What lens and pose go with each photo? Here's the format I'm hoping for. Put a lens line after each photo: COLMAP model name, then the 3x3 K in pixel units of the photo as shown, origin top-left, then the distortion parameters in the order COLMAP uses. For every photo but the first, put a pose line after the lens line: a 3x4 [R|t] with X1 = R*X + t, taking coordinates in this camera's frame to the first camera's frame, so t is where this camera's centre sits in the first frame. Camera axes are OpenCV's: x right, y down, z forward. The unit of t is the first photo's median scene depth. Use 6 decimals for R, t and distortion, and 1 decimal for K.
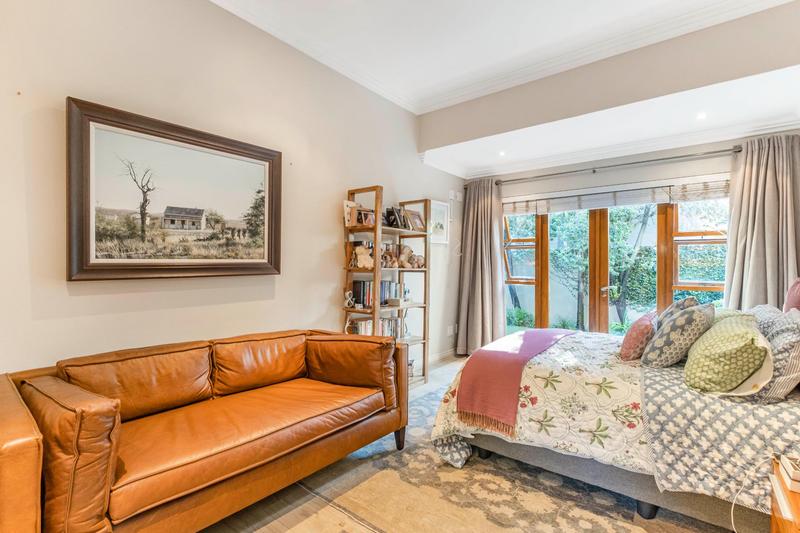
lens RADIAL K [[367.9, 0, 399.5], [0, 367.9, 263.7], [0, 0, 1]] dist [-0.001944, -0.002771]
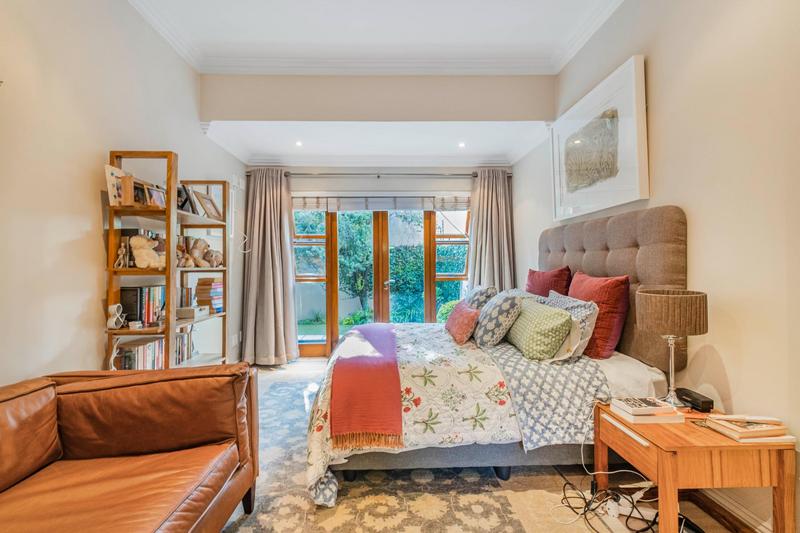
lens RADIAL K [[360.9, 0, 400.7], [0, 360.9, 261.7], [0, 0, 1]] dist [0.007360, -0.004190]
pose [[0.769026, -0.008120, 0.639166, -0.218937], [0.006904, 0.999966, 0.004398, -0.000267], [-0.639181, 0.001030, 0.769056, 0.238448]]
